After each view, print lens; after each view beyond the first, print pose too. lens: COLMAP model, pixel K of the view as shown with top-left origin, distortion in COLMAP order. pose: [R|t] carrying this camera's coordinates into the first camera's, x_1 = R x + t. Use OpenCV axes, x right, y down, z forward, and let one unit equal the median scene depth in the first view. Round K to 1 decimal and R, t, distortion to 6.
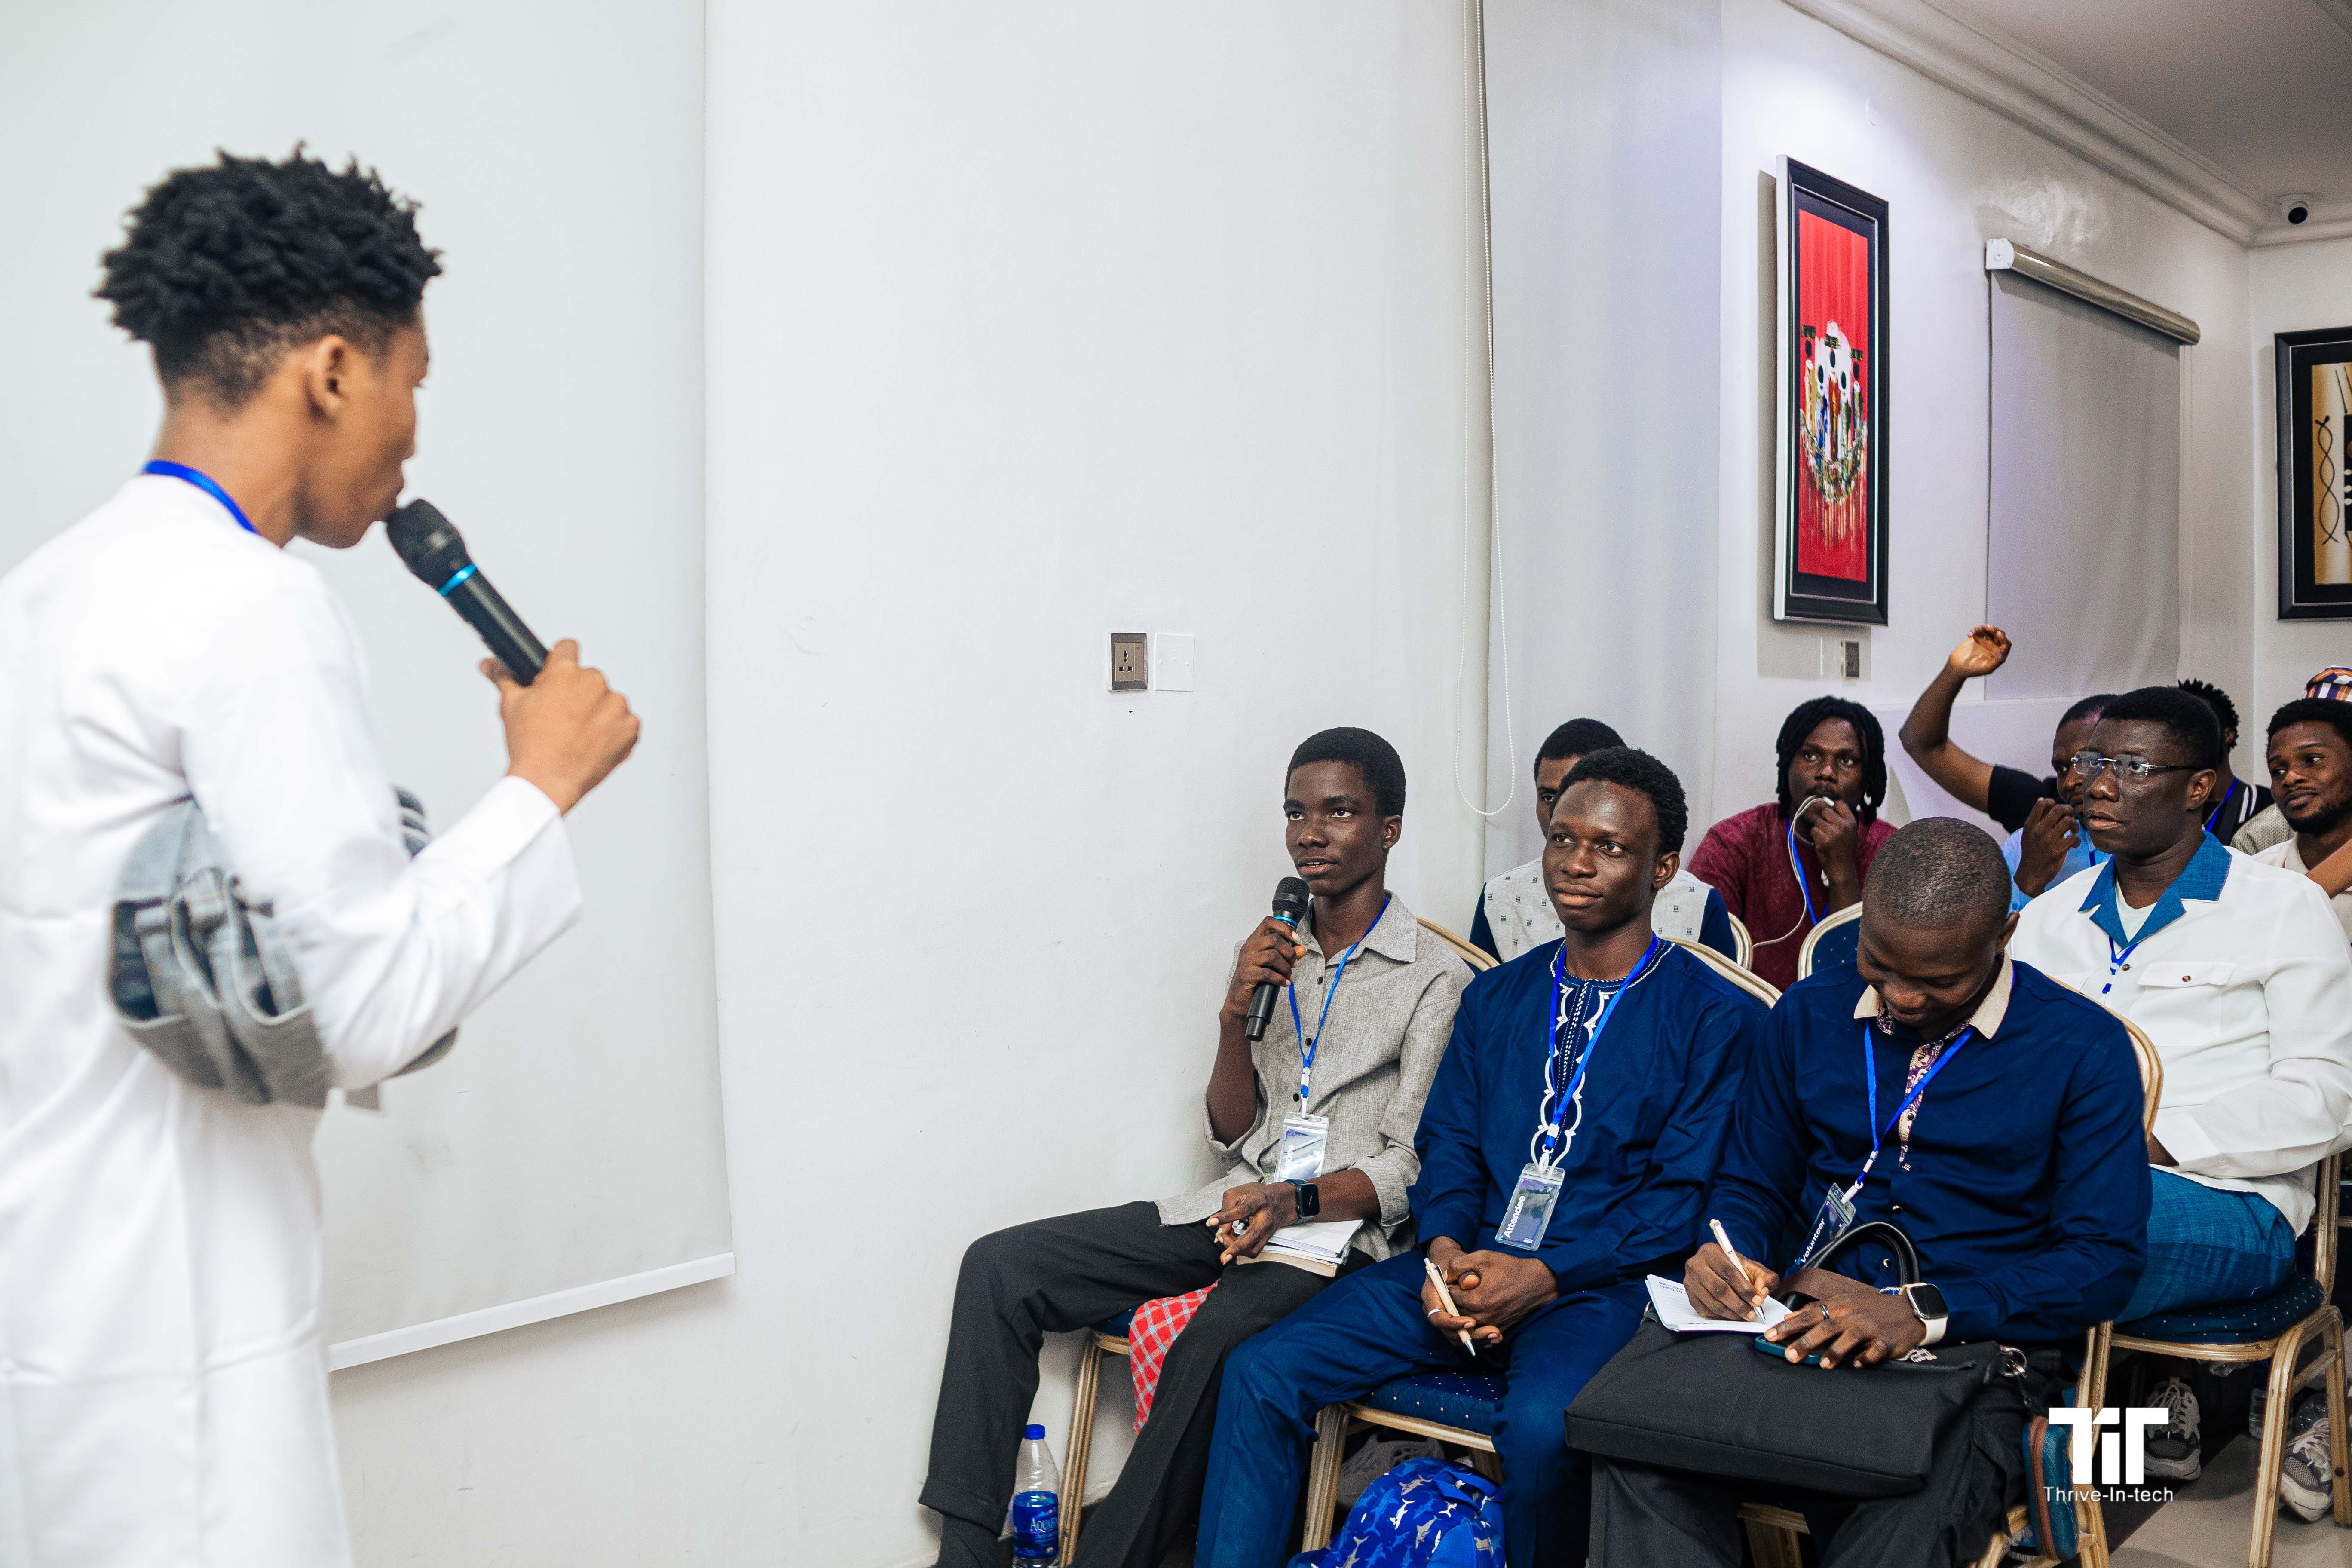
lens RADIAL K [[2262.7, 0, 1176.0], [0, 2262.7, 784.0], [0, 0, 1]] dist [-0.171633, 0.179191]
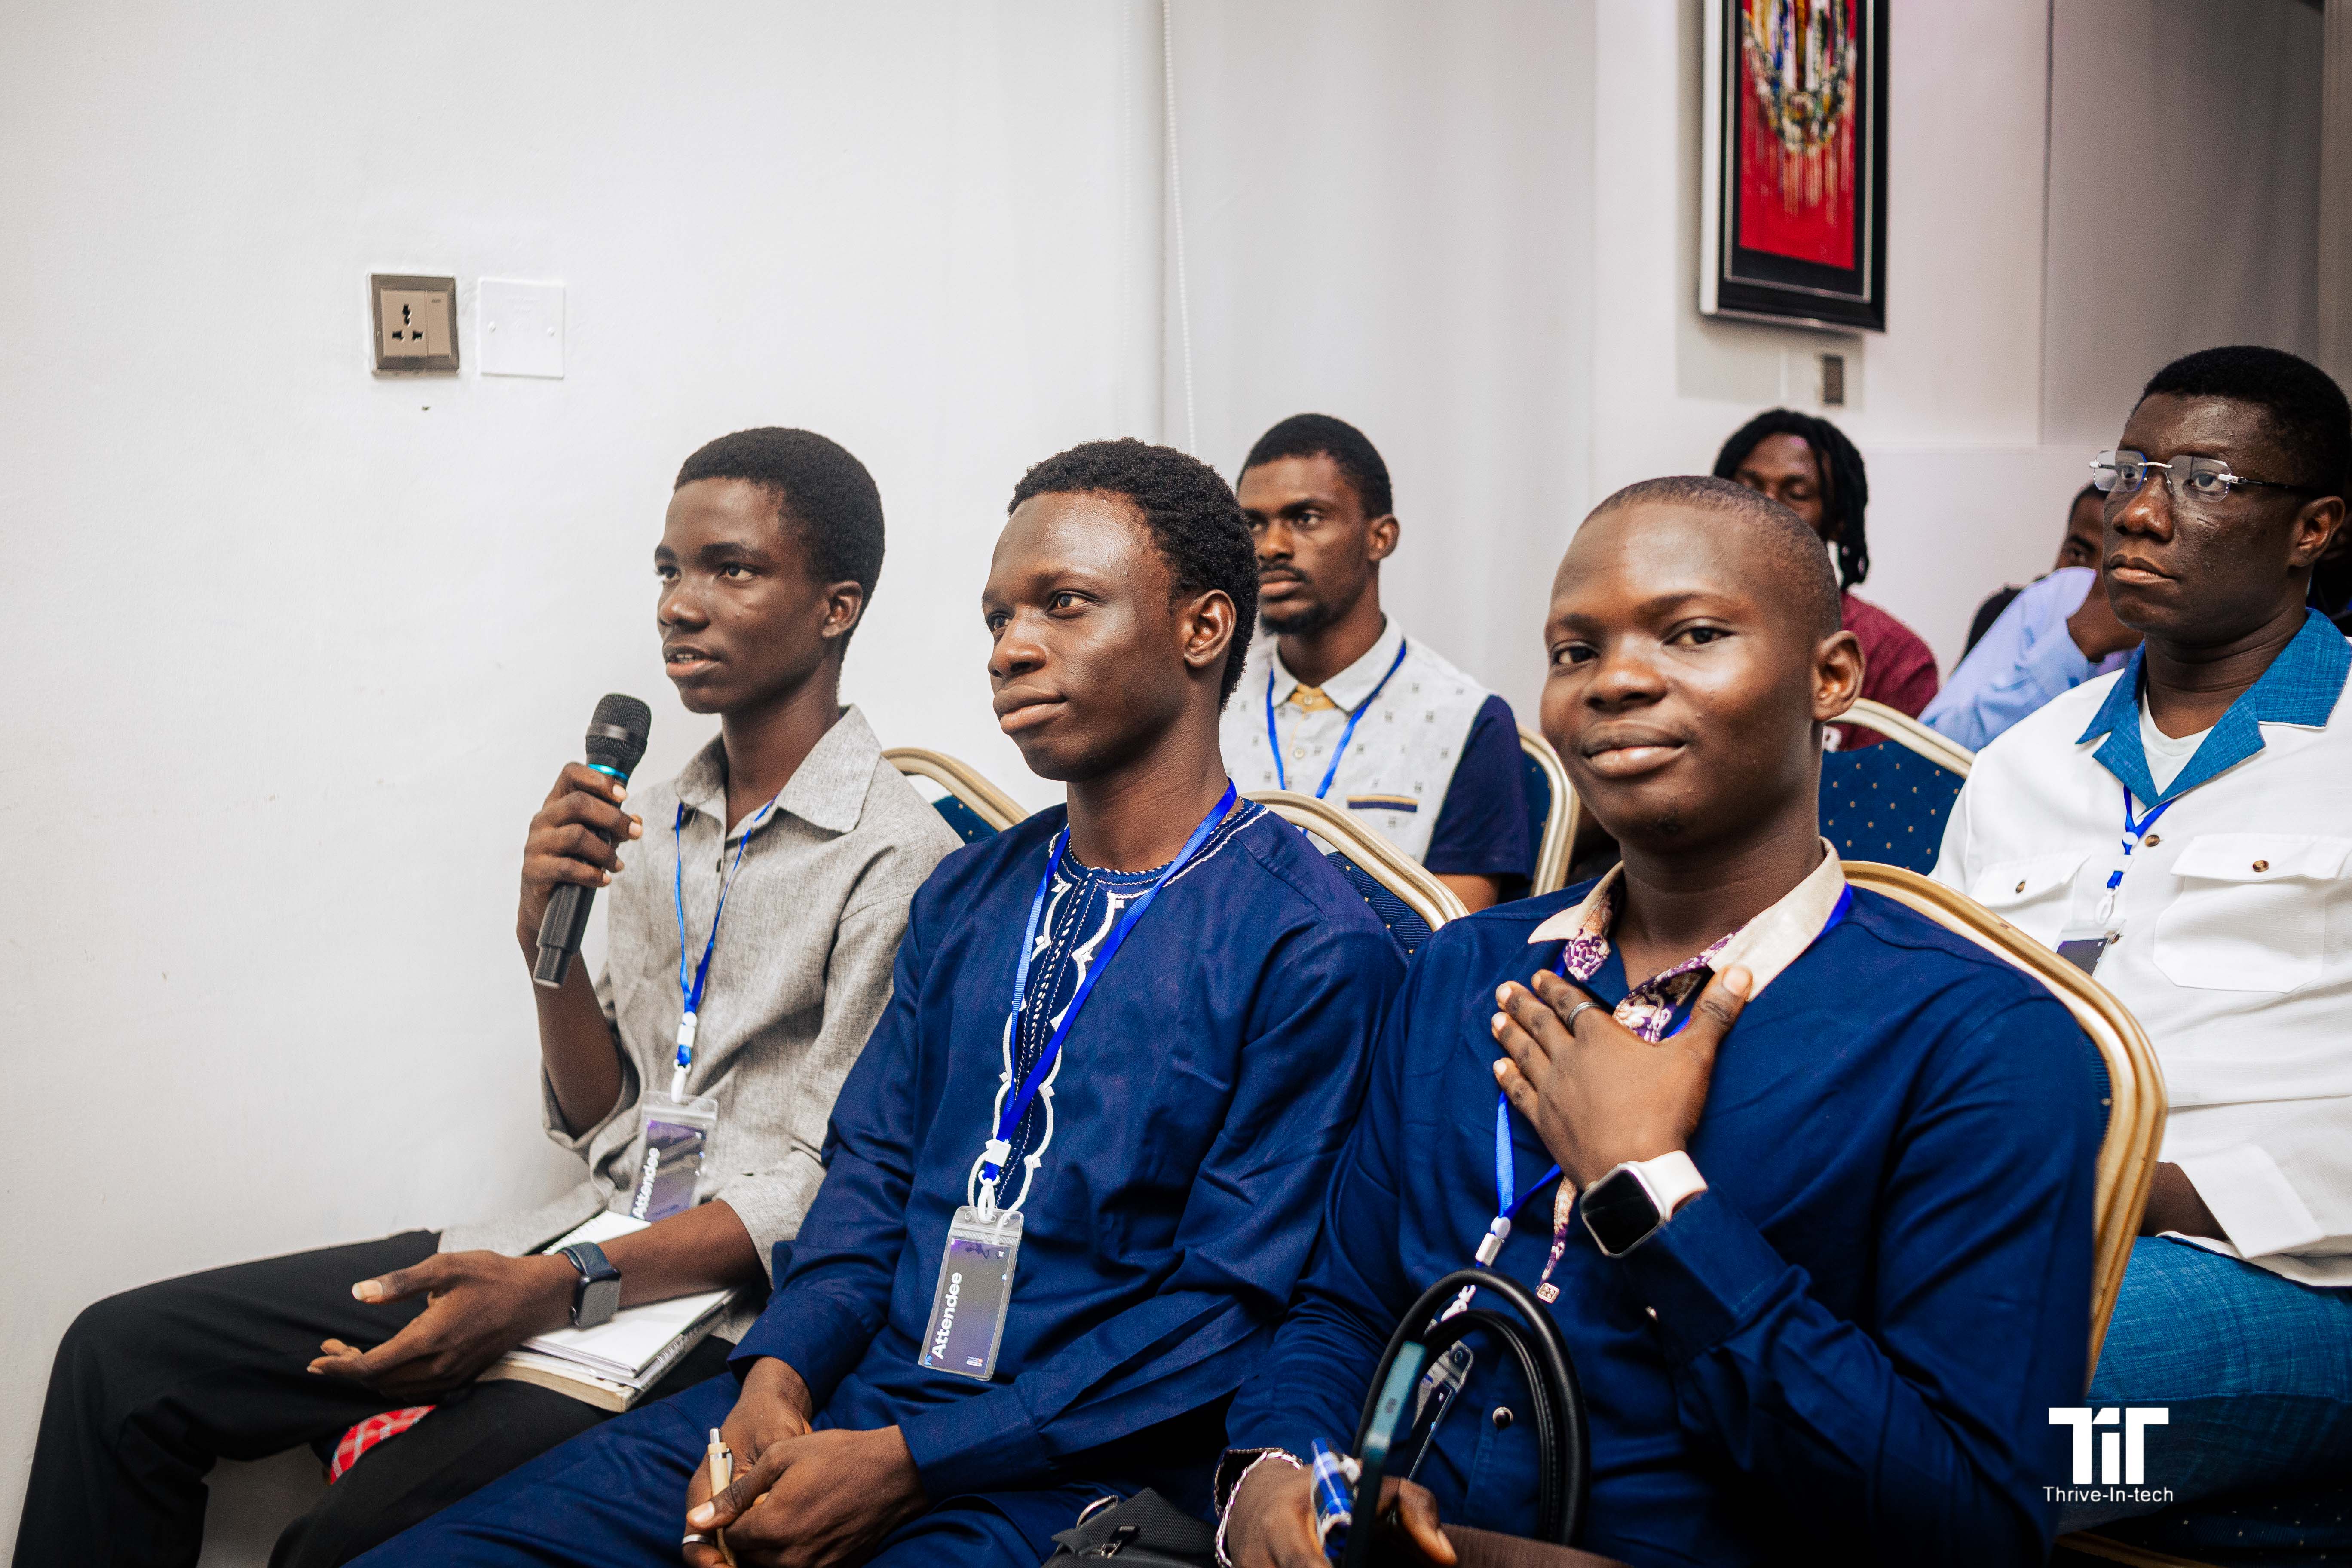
lens RADIAL K [[2262.7, 0, 1176.0], [0, 2262.7, 784.0], [0, 0, 1]] dist [-0.171633, 0.179191]
pose [[0.998161, -0.005866, -0.060337, 0.212307], [0.010672, 0.996766, 0.079648, 0.022210], [0.059675, -0.080146, 0.994995, 0.423543]]
